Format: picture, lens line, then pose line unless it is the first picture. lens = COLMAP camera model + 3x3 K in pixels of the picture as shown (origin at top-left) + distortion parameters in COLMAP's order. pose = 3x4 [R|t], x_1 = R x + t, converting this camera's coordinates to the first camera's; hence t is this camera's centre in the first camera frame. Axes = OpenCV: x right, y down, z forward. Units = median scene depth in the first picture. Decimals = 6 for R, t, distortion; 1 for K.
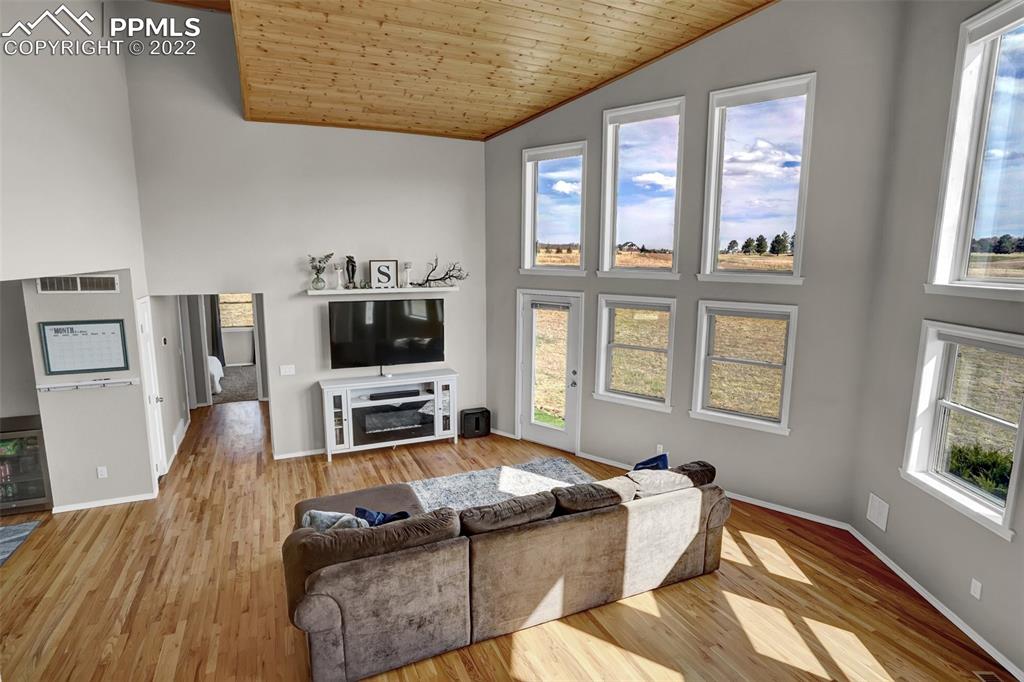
lens RADIAL K [[537.5, 0, 512.0], [0, 537.5, 341.0], [0, 0, 1]] dist [-0.045149, 0.024962]
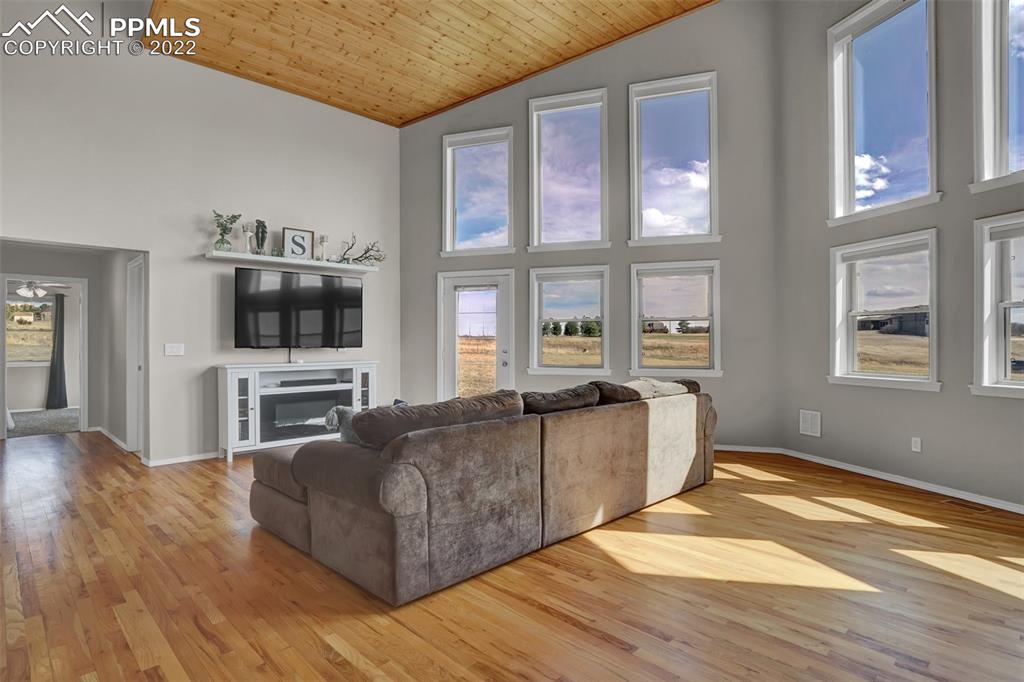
lens RADIAL K [[537.5, 0, 512.0], [0, 537.5, 341.0], [0, 0, 1]] dist [-0.045149, 0.024962]
pose [[0.937077, -0.008173, 0.349028, -0.231242], [0.064572, 0.986535, -0.150262, 0.201628], [-0.343100, 0.163344, 0.924987, 0.088291]]
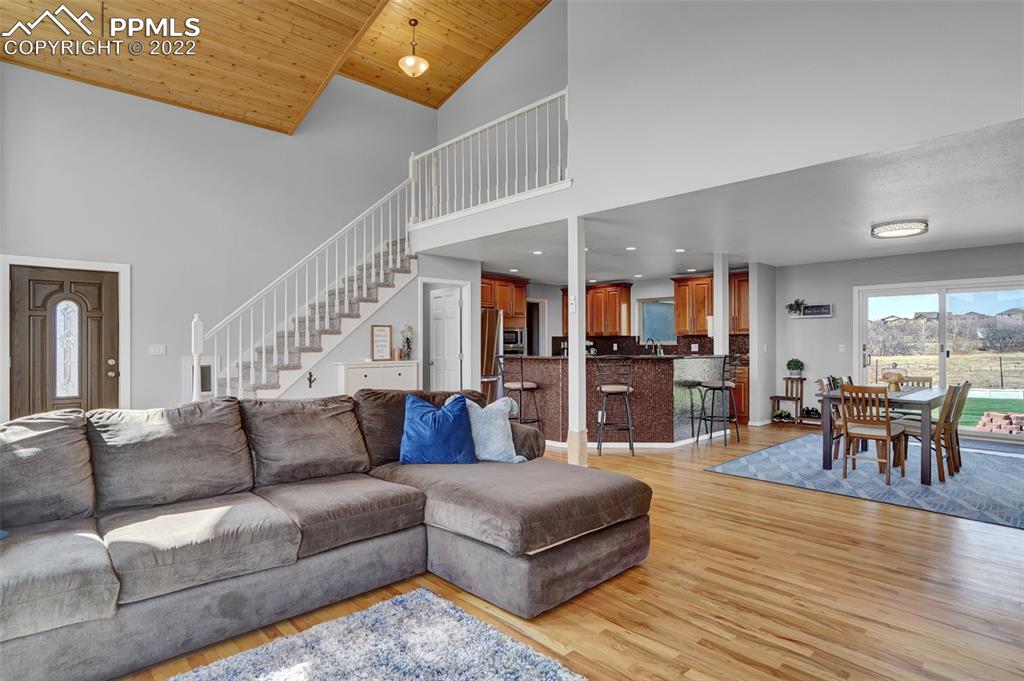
lens RADIAL K [[537.5, 0, 512.0], [0, 537.5, 340.5], [0, 0, 1]] dist [-0.045149, 0.024962]
pose [[-0.945107, -0.005661, -0.326711, -0.035963], [-0.056044, 0.987842, 0.145007, 0.040906], [0.321918, 0.155358, -0.933934, 1.076138]]
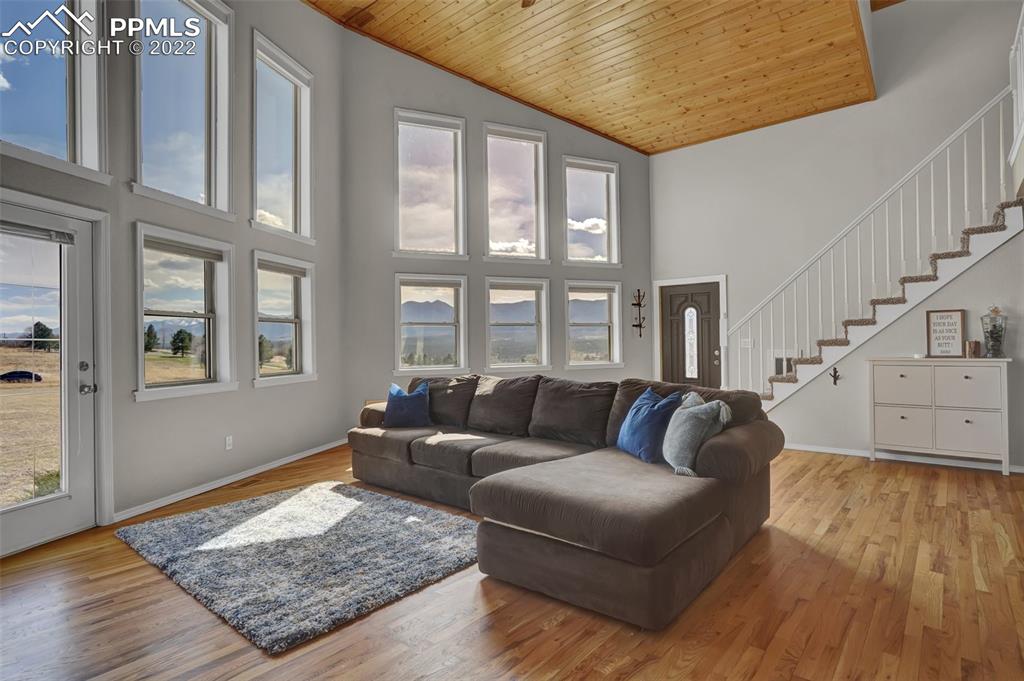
lens RADIAL K [[537.5, 0, 512.0], [0, 537.5, 340.5], [0, 0, 1]] dist [-0.045149, 0.024962]
pose [[-0.434852, 0.006034, 0.900482, -0.548875], [0.157909, 0.984994, 0.069656, 0.068315], [-0.886549, 0.172484, -0.429279, 0.907640]]
